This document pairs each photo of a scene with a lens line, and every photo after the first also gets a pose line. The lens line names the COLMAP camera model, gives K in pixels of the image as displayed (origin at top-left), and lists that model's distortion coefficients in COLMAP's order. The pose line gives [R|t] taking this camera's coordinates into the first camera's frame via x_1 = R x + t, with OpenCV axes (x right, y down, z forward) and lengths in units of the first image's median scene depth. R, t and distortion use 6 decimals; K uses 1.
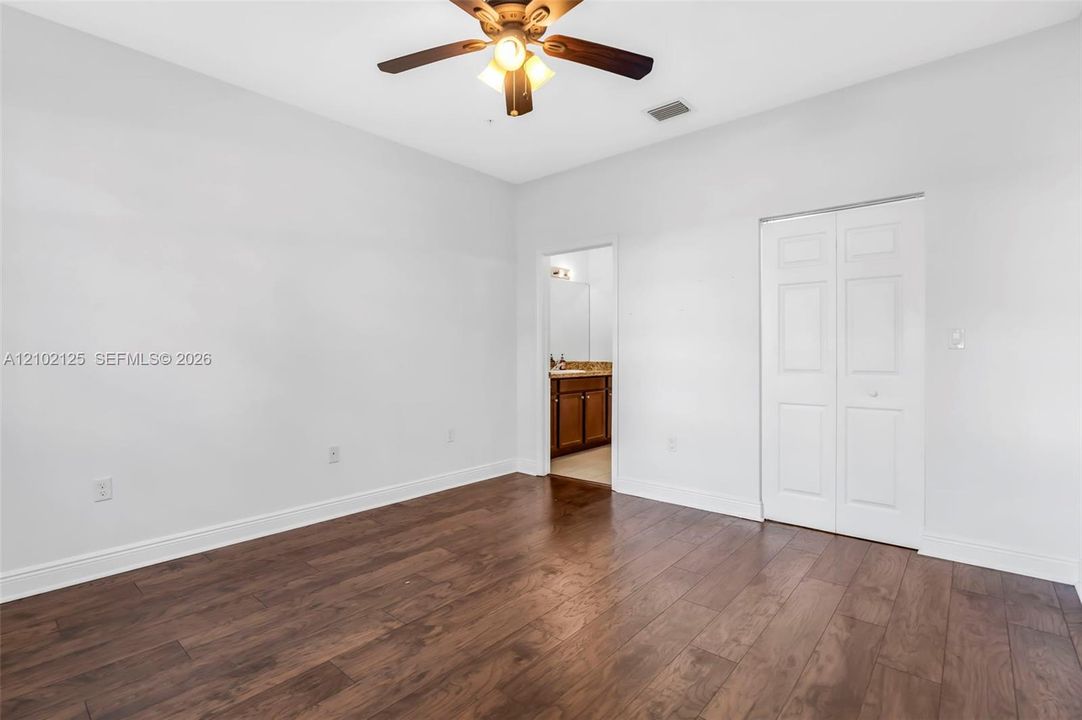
lens RADIAL K [[501.8, 0, 532.8], [0, 501.8, 357.2], [0, 0, 1]] dist [-0.021489, 0.003352]
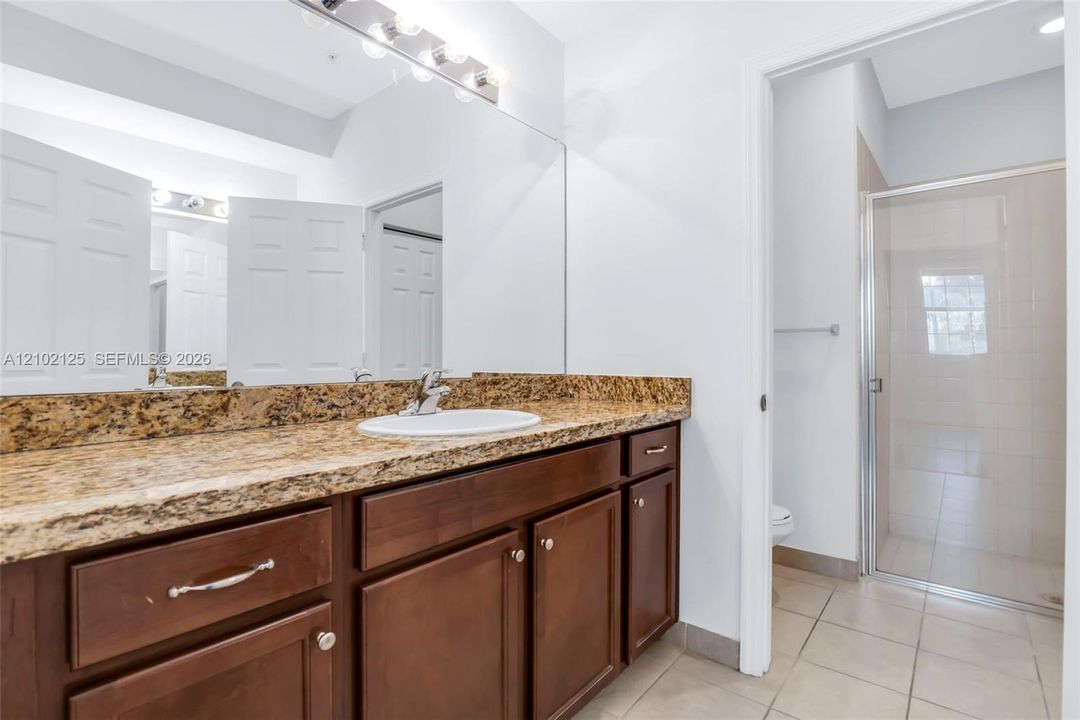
lens RADIAL K [[500.8, 0, 529.5], [0, 500.8, 358.4], [0, 0, 1]] dist [-0.021489, 0.003352]
pose [[0.999853, 0.004640, 0.016500, 0.194377], [-0.004475, 0.999940, -0.010023, 0.002858], [-0.016546, 0.009947, 0.999814, 1.553800]]
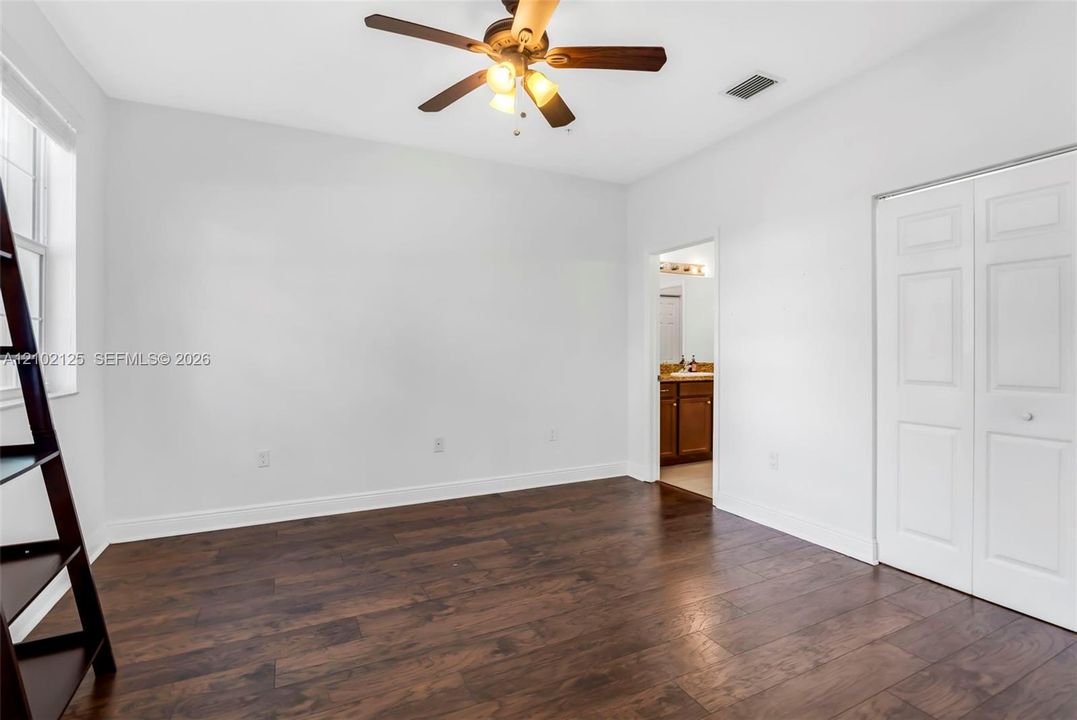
lens RADIAL K [[499.5, 0, 528.6], [0, 499.5, 352.9], [0, 0, 1]] dist [-0.021489, 0.003352]
pose [[0.921953, 0.003830, -0.387283, 0.288387], [-0.004545, 0.999989, -0.000931, -0.018252], [0.387275, 0.002618, 0.921960, 0.035266]]
